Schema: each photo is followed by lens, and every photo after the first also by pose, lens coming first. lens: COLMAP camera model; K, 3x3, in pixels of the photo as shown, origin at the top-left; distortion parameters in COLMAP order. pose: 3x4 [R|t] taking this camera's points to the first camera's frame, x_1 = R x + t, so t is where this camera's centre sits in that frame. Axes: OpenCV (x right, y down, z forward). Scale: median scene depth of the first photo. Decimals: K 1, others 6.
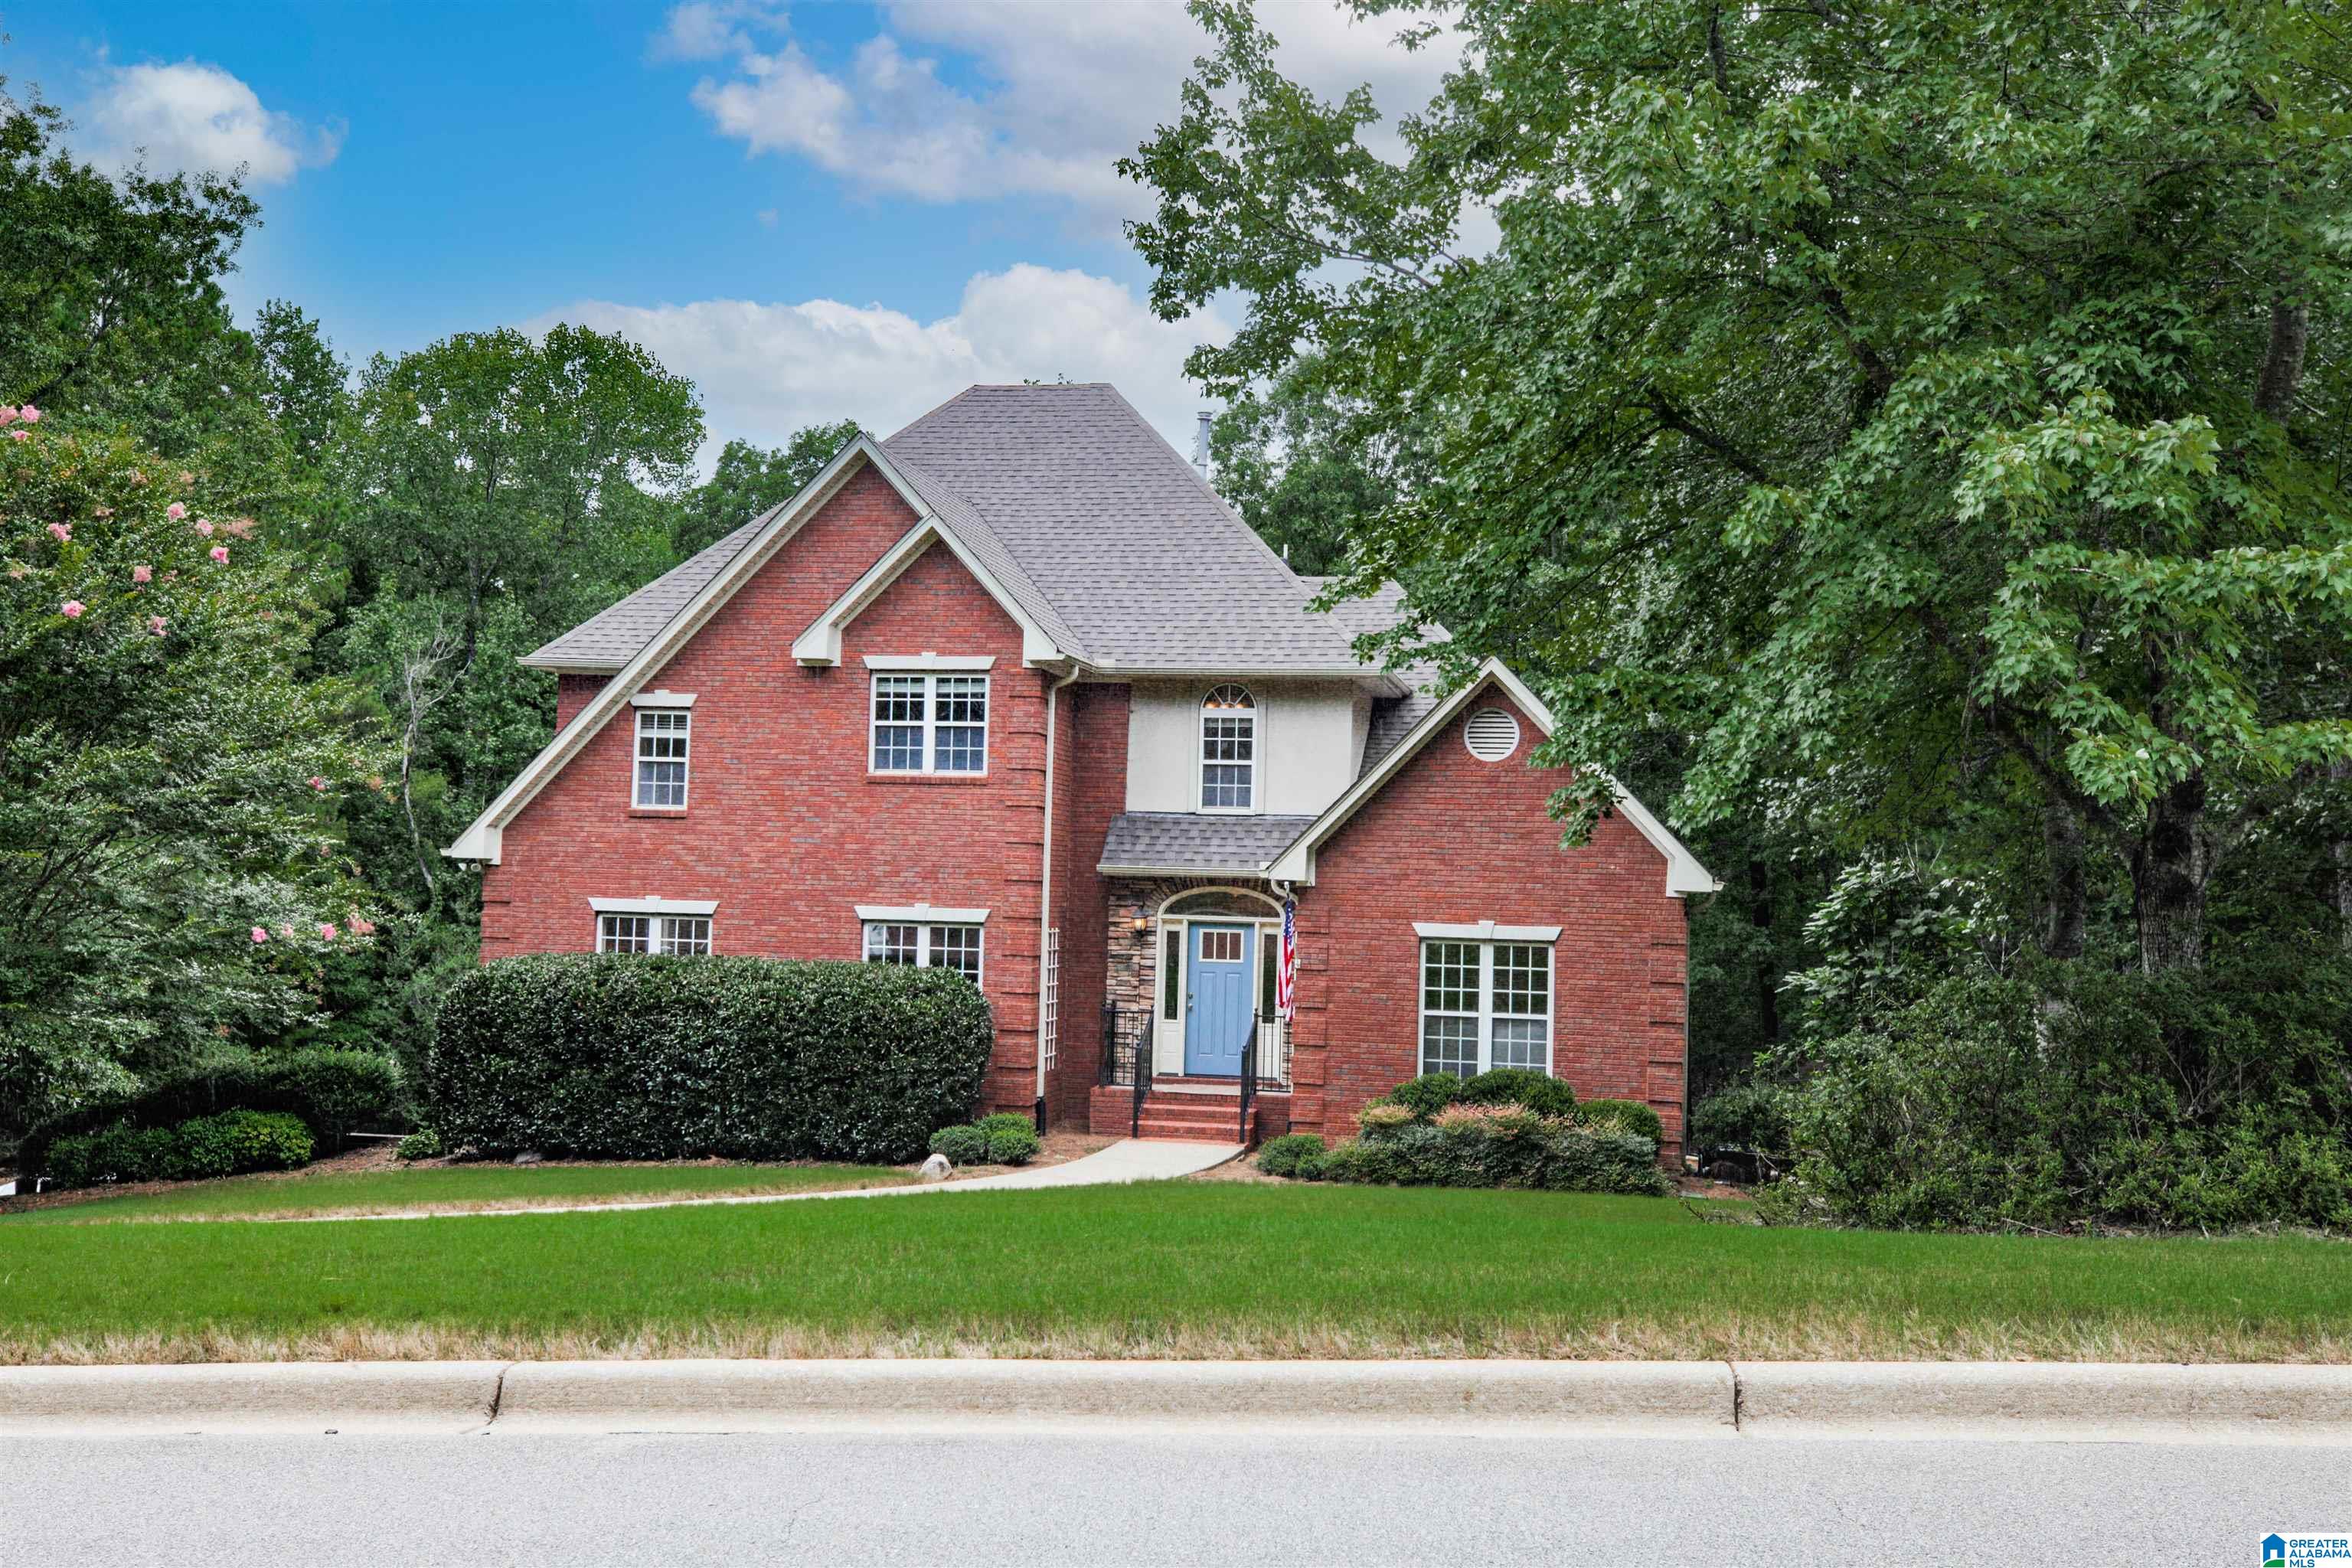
lens RADIAL K [[2286.1, 0, 1176.0], [0, 2286.1, 784.0], [0, 0, 1]] dist [0.063313, -0.013526]
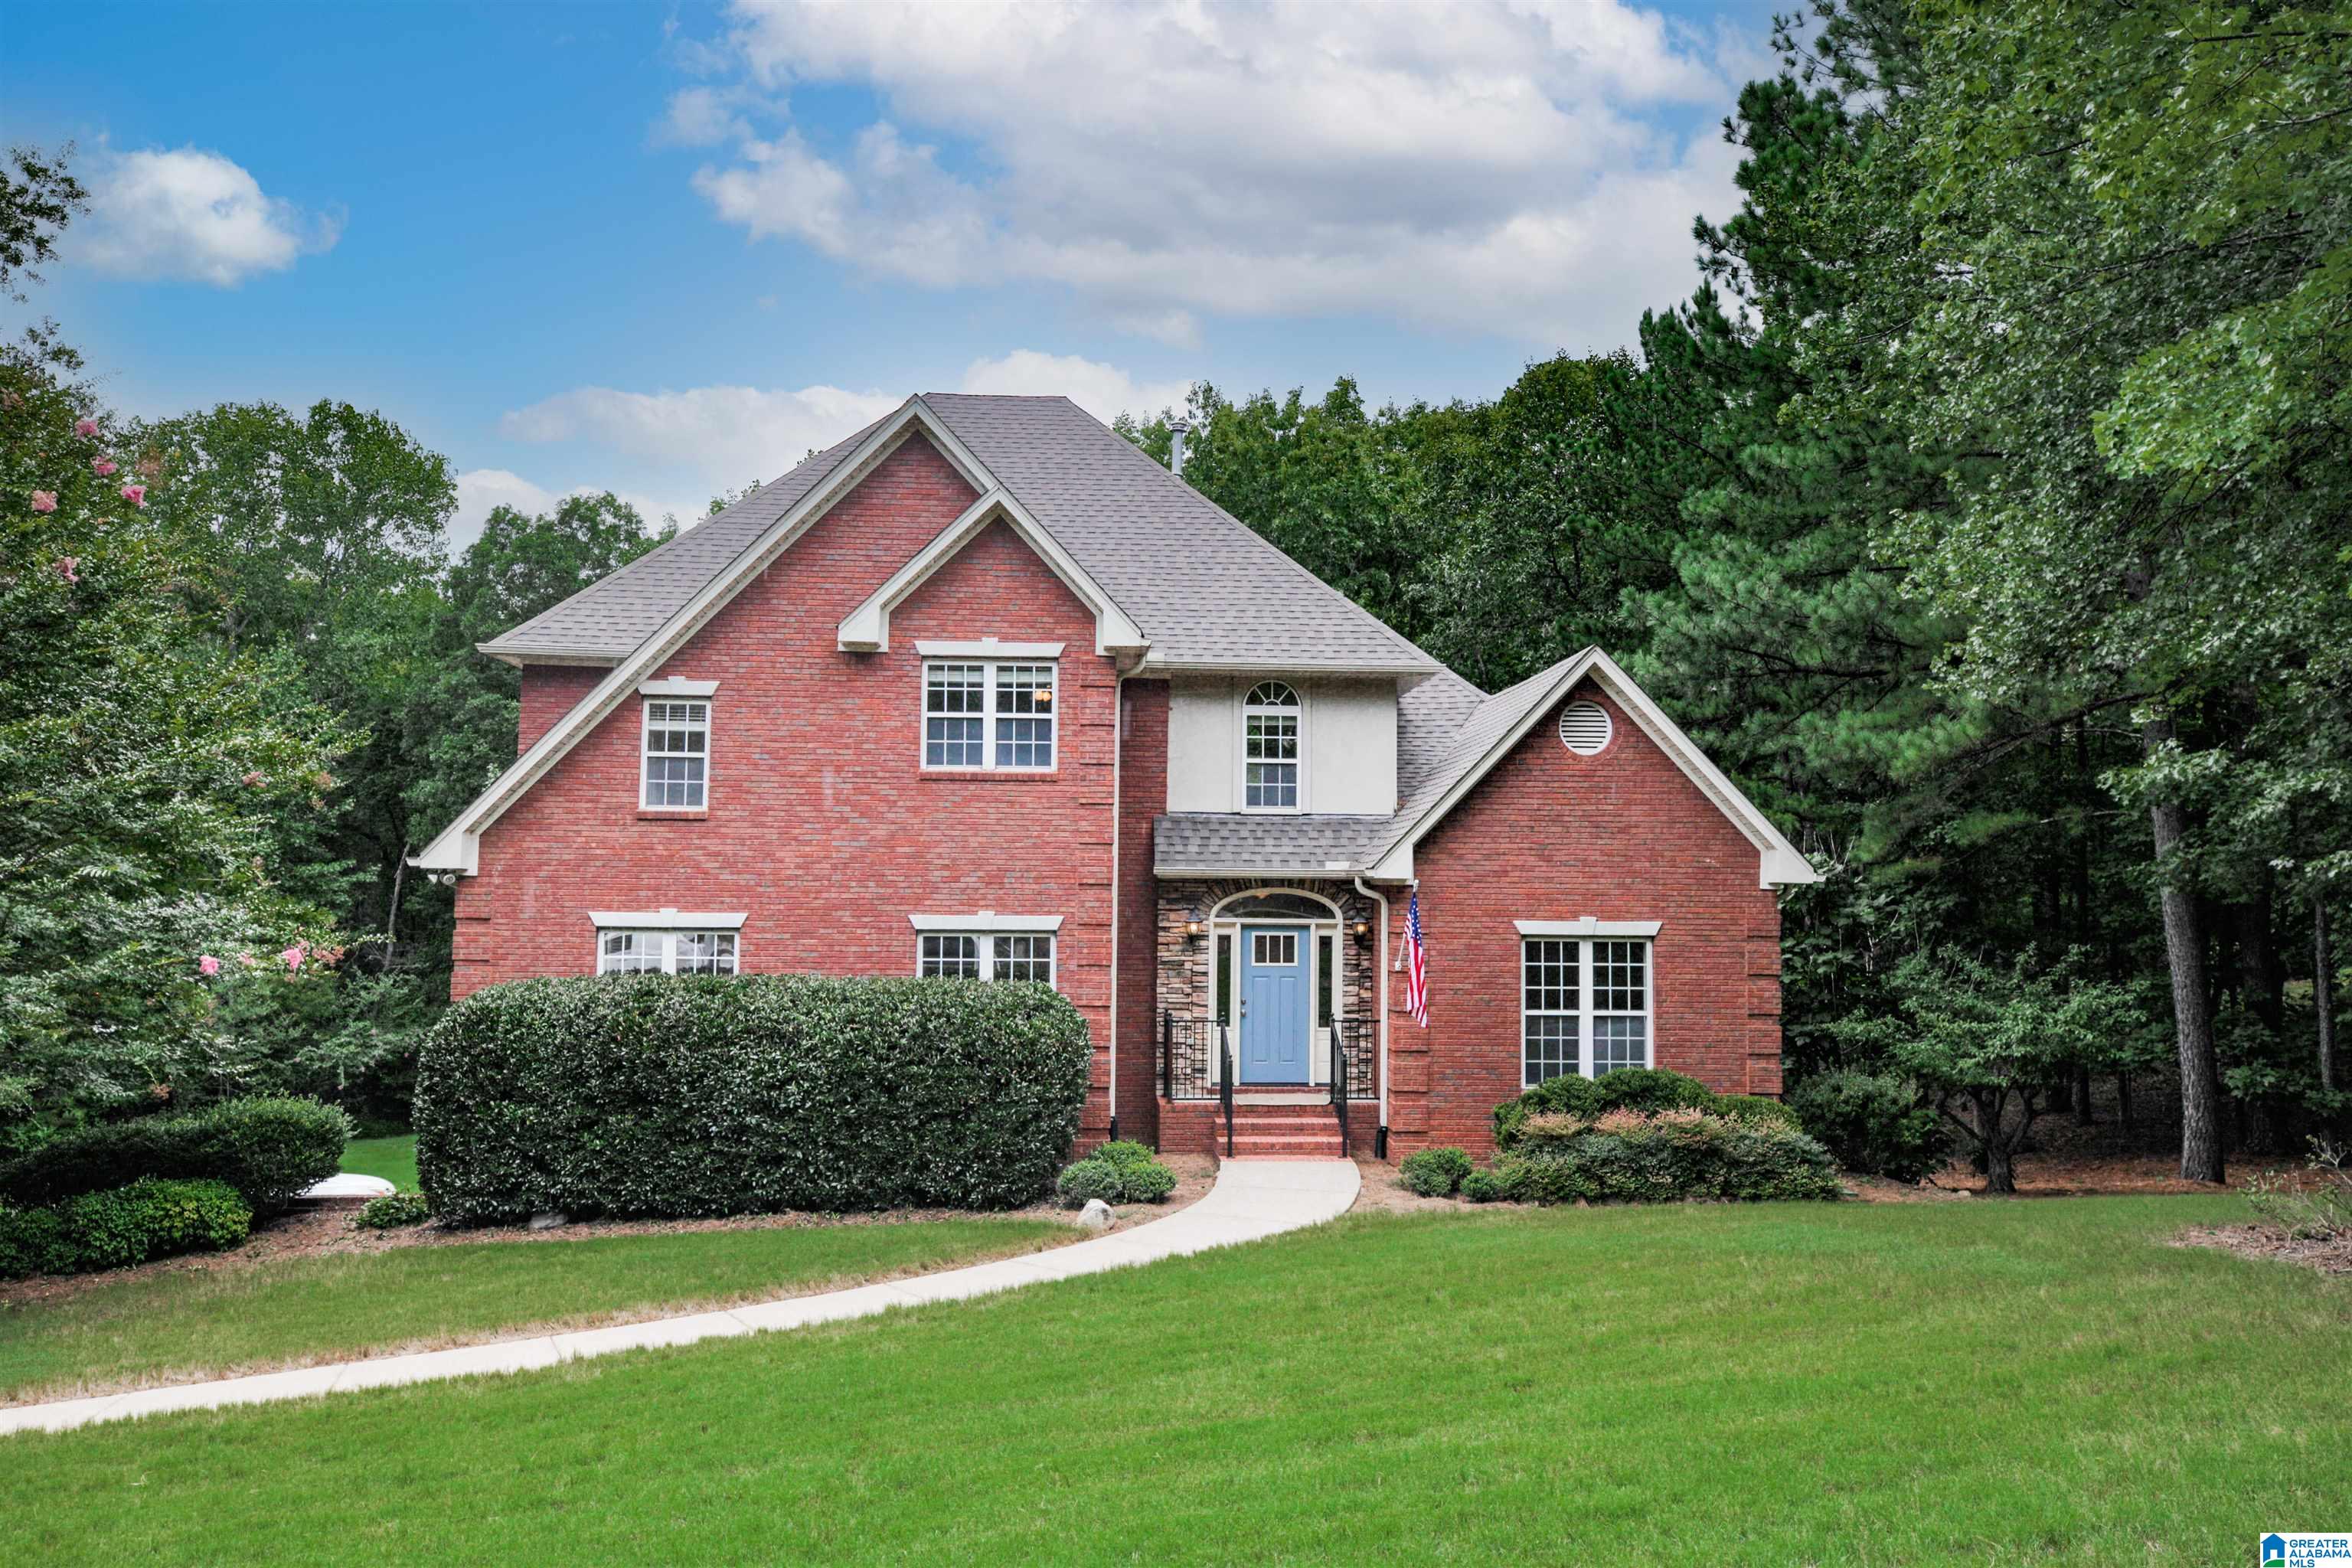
lens RADIAL K [[1668.6, 0, 1184.5], [0, 1668.6, 789.9], [0, 0, 1]] dist [0.010937, 0.009602]
pose [[0.966990, -0.001104, 0.254812, -0.203296], [0.005994, 0.999812, -0.018416, 0.016441], [-0.254744, 0.019336, 0.966815, 0.331579]]
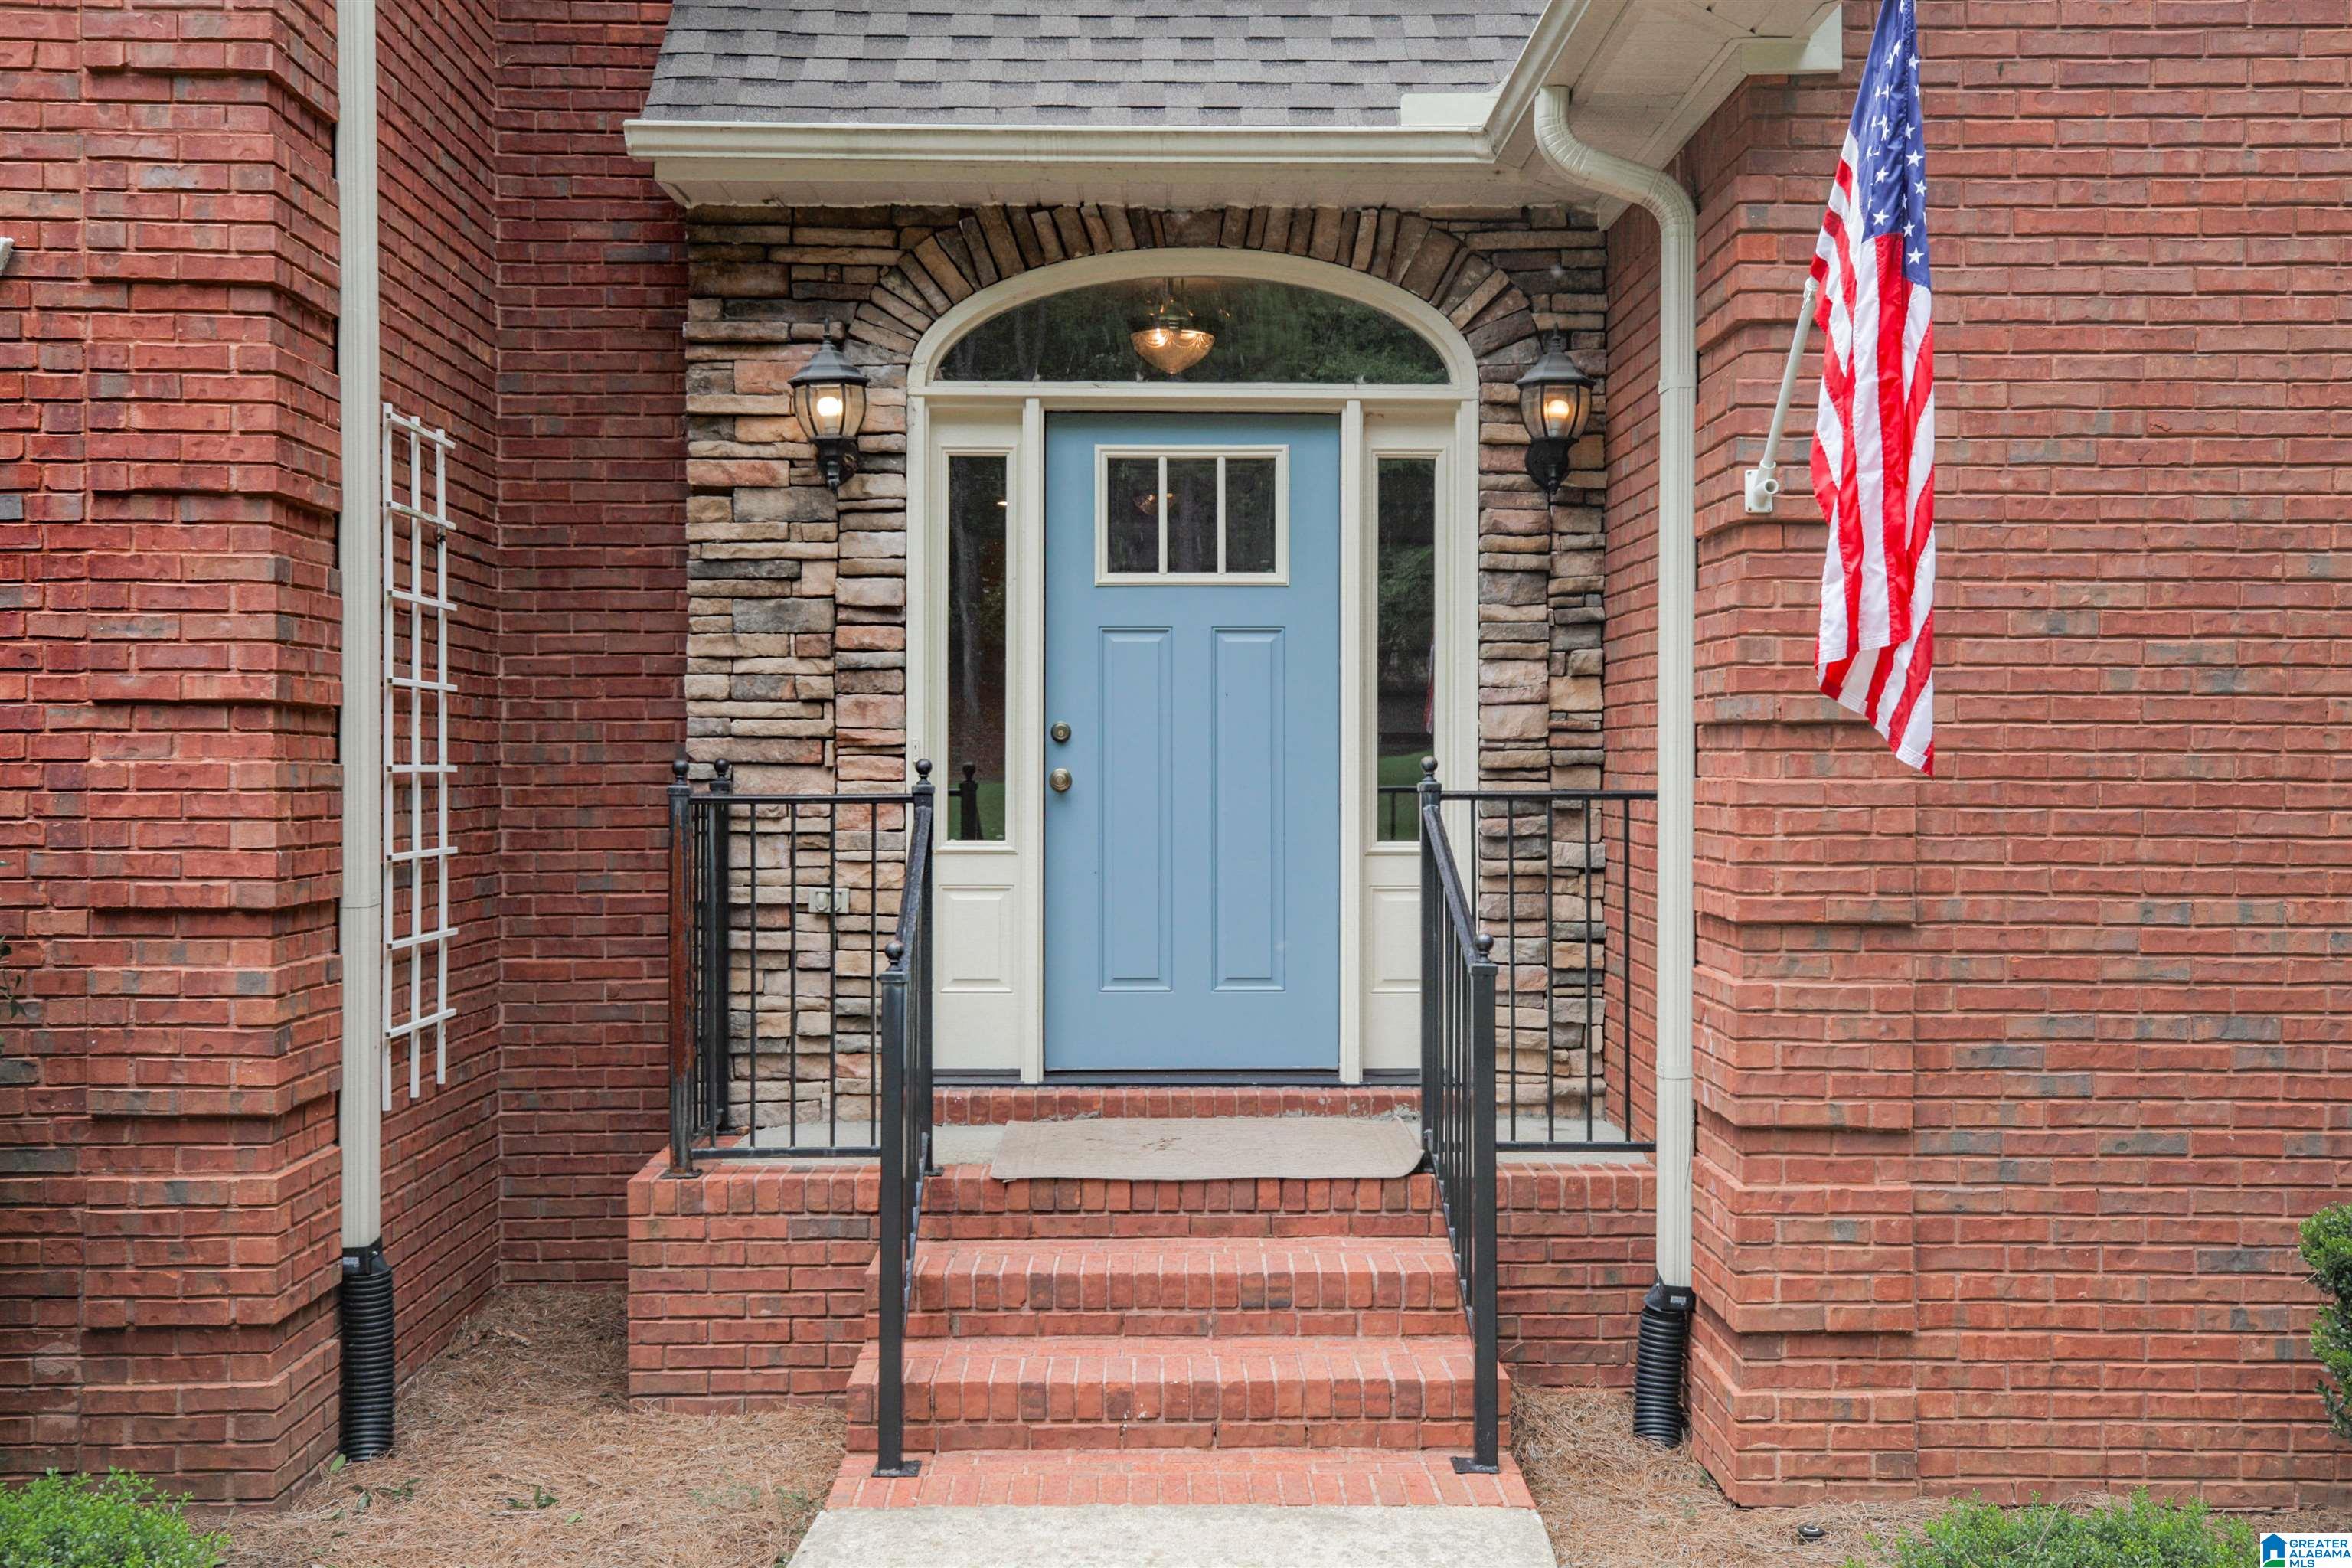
lens RADIAL K [[2286.1, 0, 1176.0], [0, 2286.1, 784.0], [0, 0, 1]] dist [0.063313, -0.013526]
pose [[0.977355, -0.026896, 0.209888, -0.031805], [0.016977, 0.998658, 0.048919, 0.089039], [-0.210922, -0.044248, 0.976501, 0.794274]]
